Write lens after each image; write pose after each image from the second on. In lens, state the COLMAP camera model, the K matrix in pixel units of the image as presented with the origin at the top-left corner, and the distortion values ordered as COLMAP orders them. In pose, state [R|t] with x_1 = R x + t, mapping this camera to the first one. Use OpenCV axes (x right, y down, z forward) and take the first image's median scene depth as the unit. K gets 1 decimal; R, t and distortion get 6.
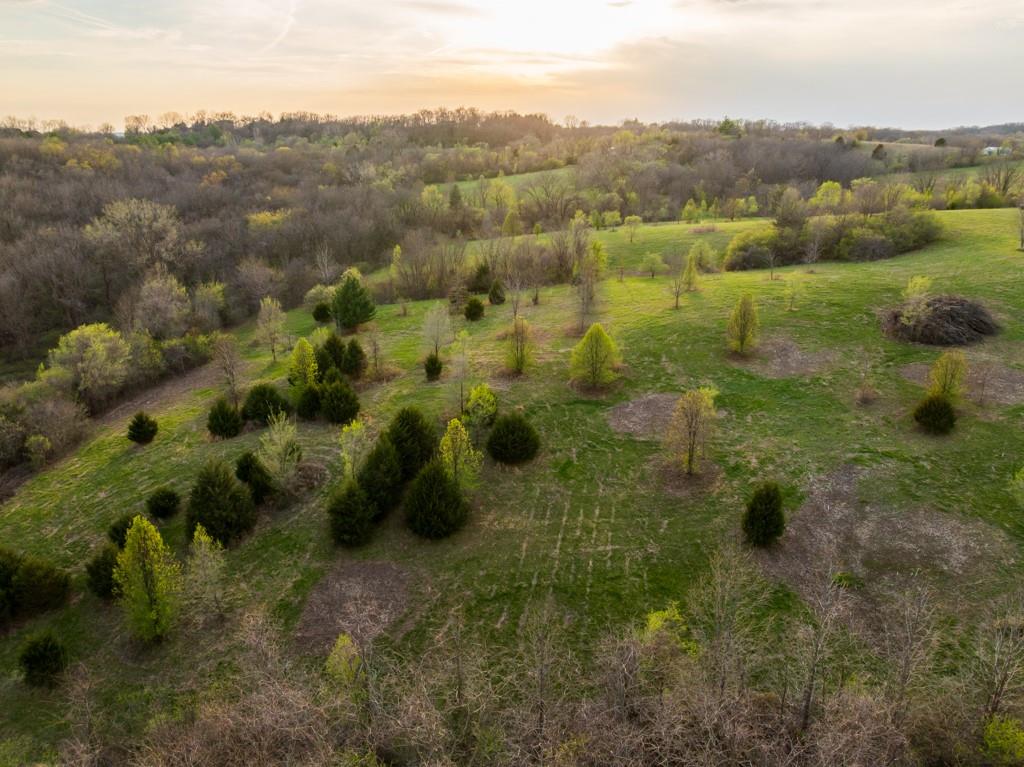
lens RADIAL K [[721.2, 0, 516.9], [0, 721.2, 385.4], [0, 0, 1]] dist [-0.052760, 0.017087]
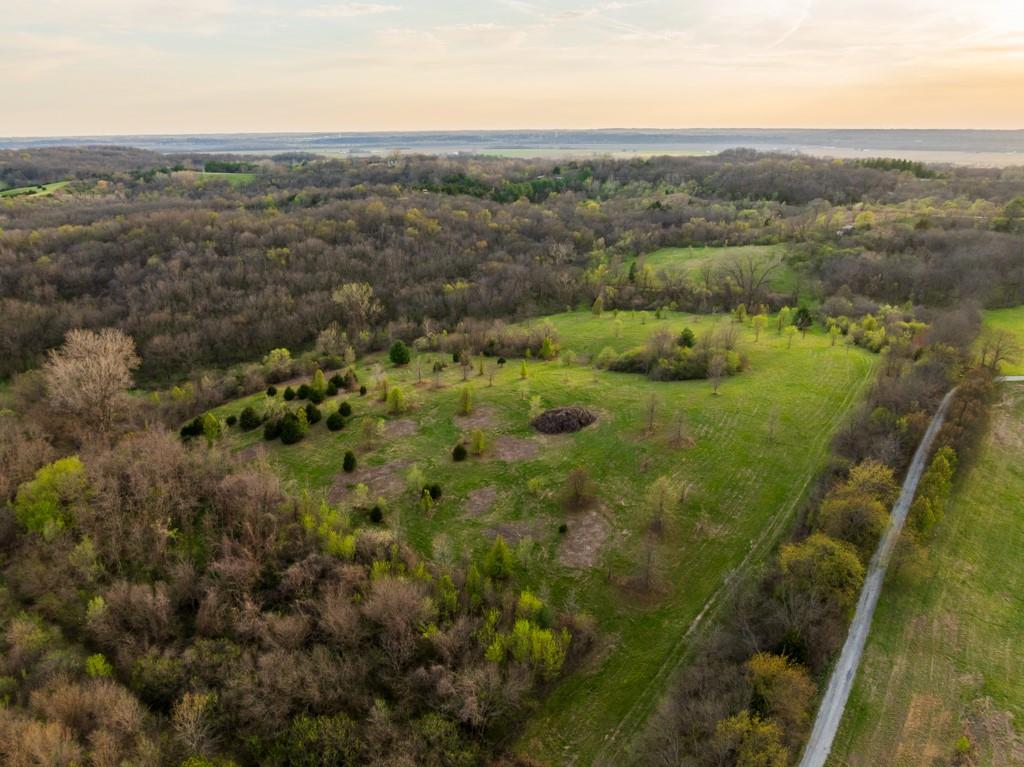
lens RADIAL K [[721.2, 0, 519.1], [0, 721.2, 378.8], [0, 0, 1]] dist [-0.052760, 0.017087]
pose [[0.805814, 0.190775, -0.560596, 1.795770], [-0.190397, 0.979885, 0.059781, -0.335089], [0.560725, 0.058563, 0.825929, -0.784398]]
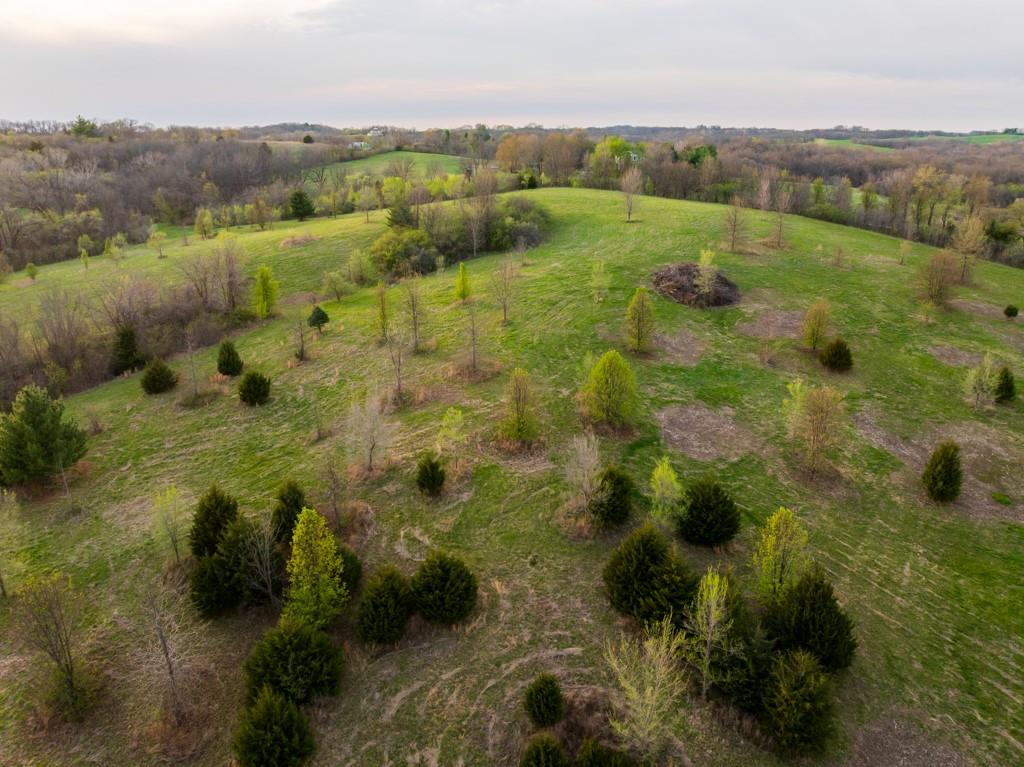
lens RADIAL K [[721.2, 0, 517.1], [0, 721.2, 382.6], [0, 0, 1]] dist [-0.052760, 0.017087]
pose [[0.604420, -0.257239, 0.753992, -0.577479], [0.262536, 0.957882, 0.116345, -0.173352], [-0.752164, 0.127629, 0.646498, 0.548364]]
